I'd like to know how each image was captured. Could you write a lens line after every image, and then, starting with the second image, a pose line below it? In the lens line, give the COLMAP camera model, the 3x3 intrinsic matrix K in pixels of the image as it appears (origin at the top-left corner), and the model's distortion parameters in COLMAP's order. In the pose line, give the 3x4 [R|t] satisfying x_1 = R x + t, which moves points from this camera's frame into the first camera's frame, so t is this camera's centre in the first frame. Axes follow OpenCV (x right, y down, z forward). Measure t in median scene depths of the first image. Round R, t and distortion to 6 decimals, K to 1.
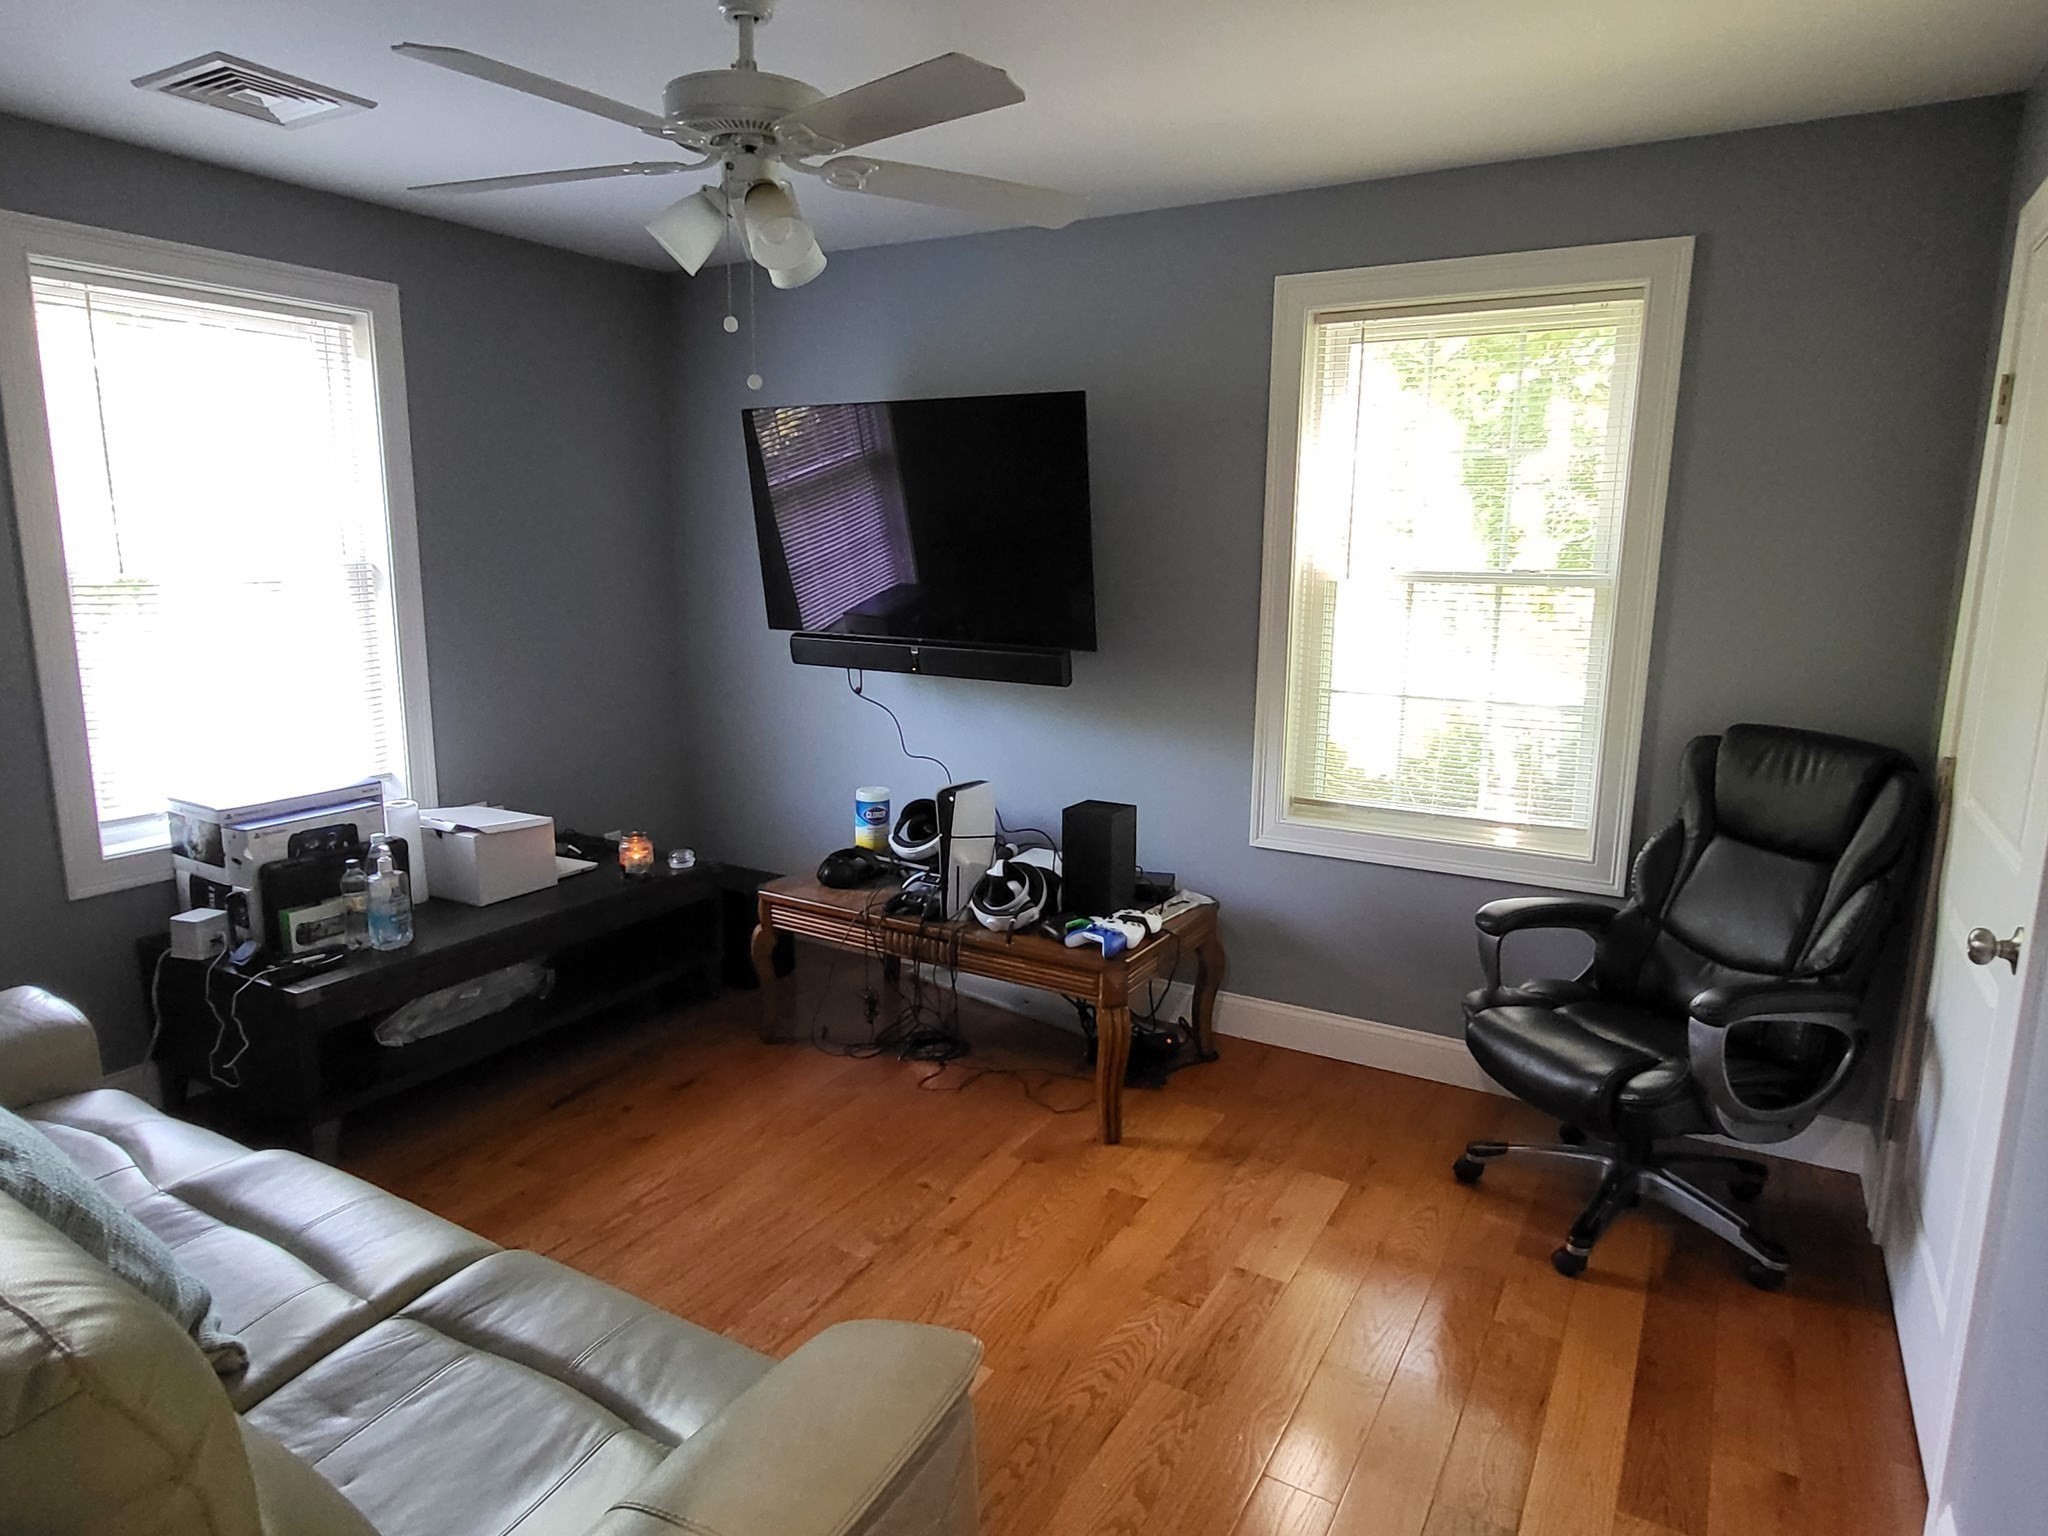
lens RADIAL K [[1231.9, 0, 1024.0], [0, 1231.9, 768.0], [0, 0, 1]] dist [0.002228, 0.002617]
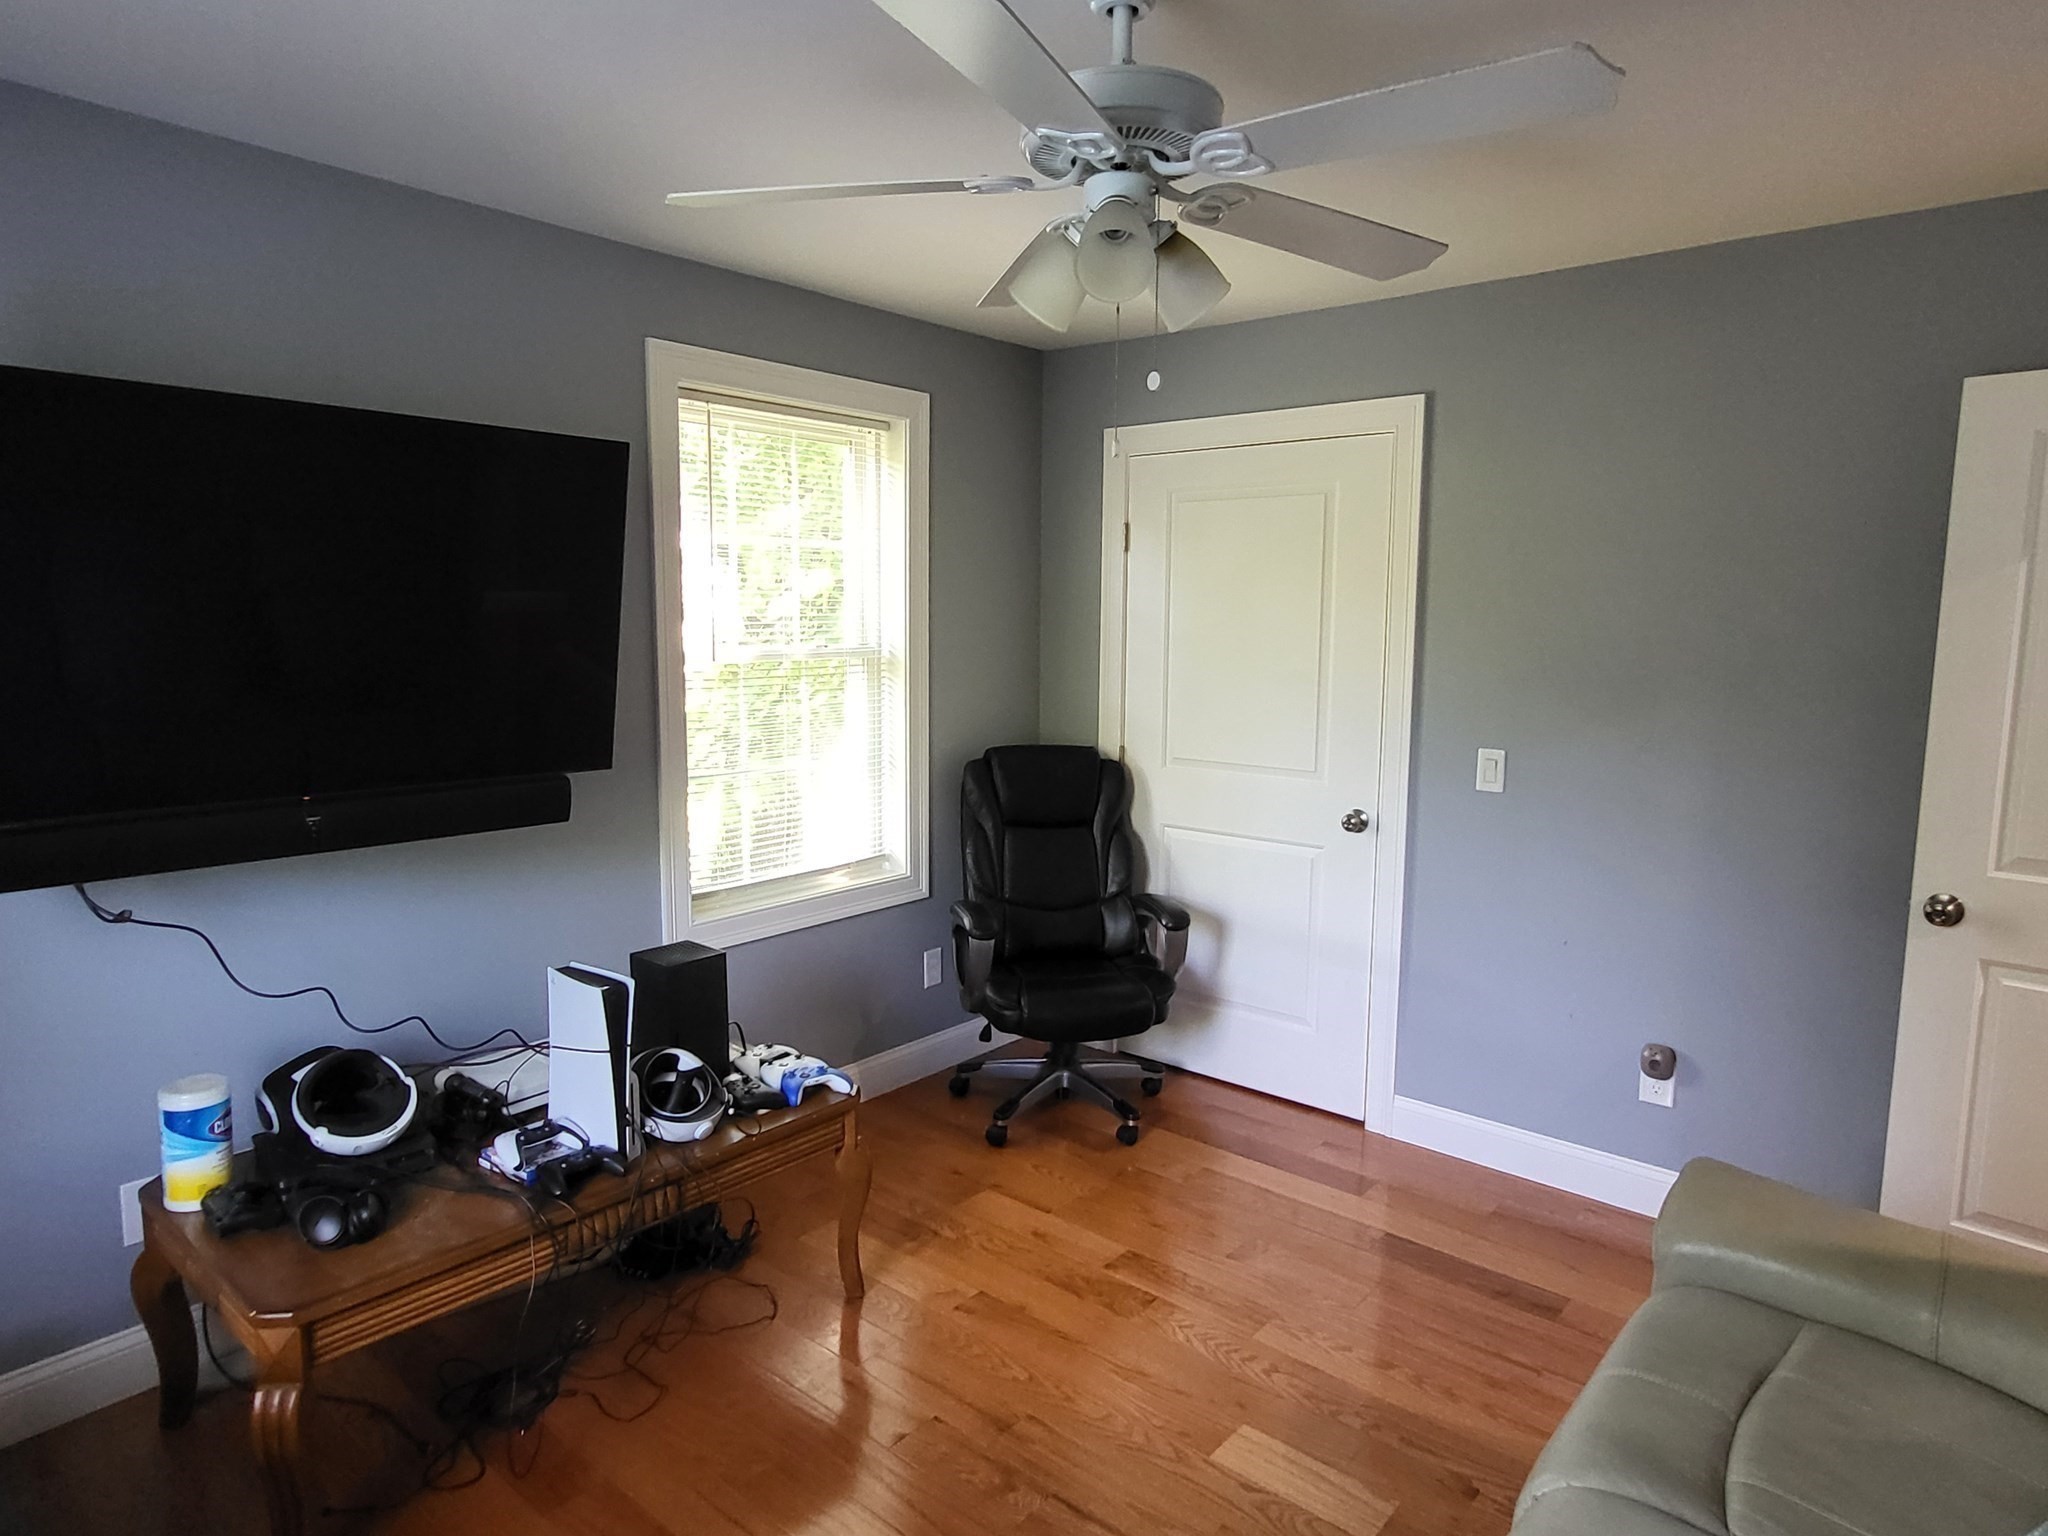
lens RADIAL K [[1199.1, 0, 1024.0], [0, 1199.1, 768.0], [0, 0, 1]] dist [-0.000911, -0.000325]
pose [[0.171356, -0.131204, 0.976434, -0.704594], [0.170932, 0.980021, 0.101689, -0.138895], [-0.970268, 0.149479, 0.190360, 0.652539]]
